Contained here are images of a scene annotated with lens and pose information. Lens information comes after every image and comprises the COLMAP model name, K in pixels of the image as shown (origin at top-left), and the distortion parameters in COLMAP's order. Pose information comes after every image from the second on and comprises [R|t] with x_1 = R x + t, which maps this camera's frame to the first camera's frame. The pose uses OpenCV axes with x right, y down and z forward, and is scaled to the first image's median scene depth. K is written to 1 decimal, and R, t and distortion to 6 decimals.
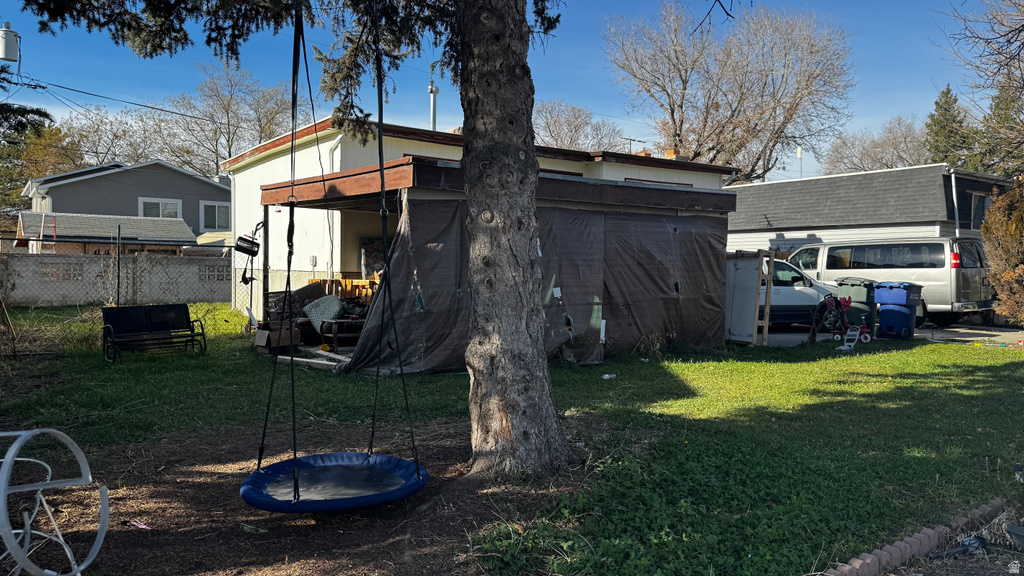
lens RADIAL K [[757.9, 0, 512.0], [0, 757.9, 288.0], [0, 0, 1]] dist [0.089956, -0.076154]
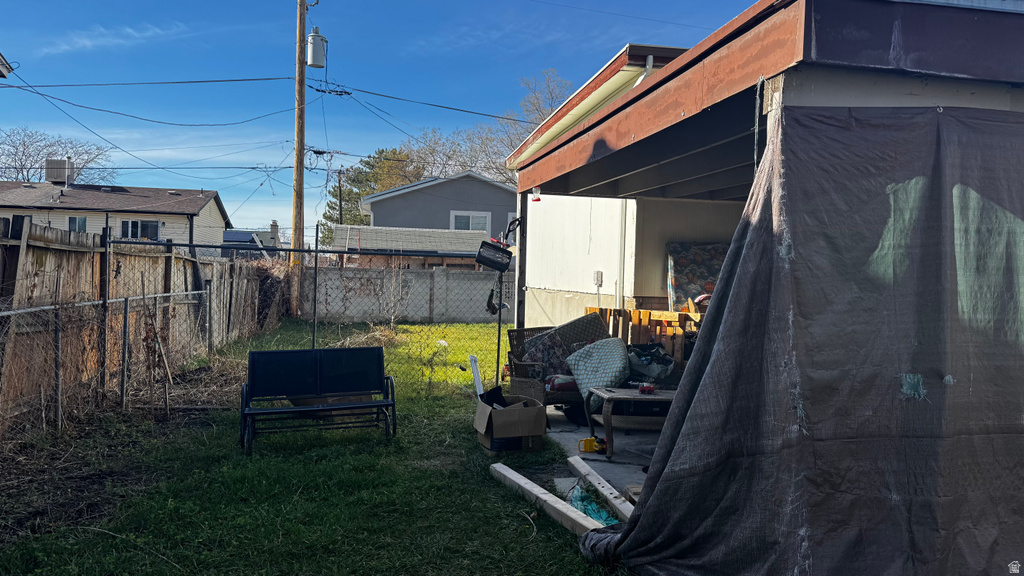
lens RADIAL K [[757.9, 0, 512.0], [0, 757.9, 288.0], [0, 0, 1]] dist [0.089956, -0.076154]
pose [[0.915813, 0.014784, -0.401332, -0.070436], [-0.022927, 0.999617, -0.015494, -0.017198], [0.400949, 0.023391, 0.915802, 0.409623]]
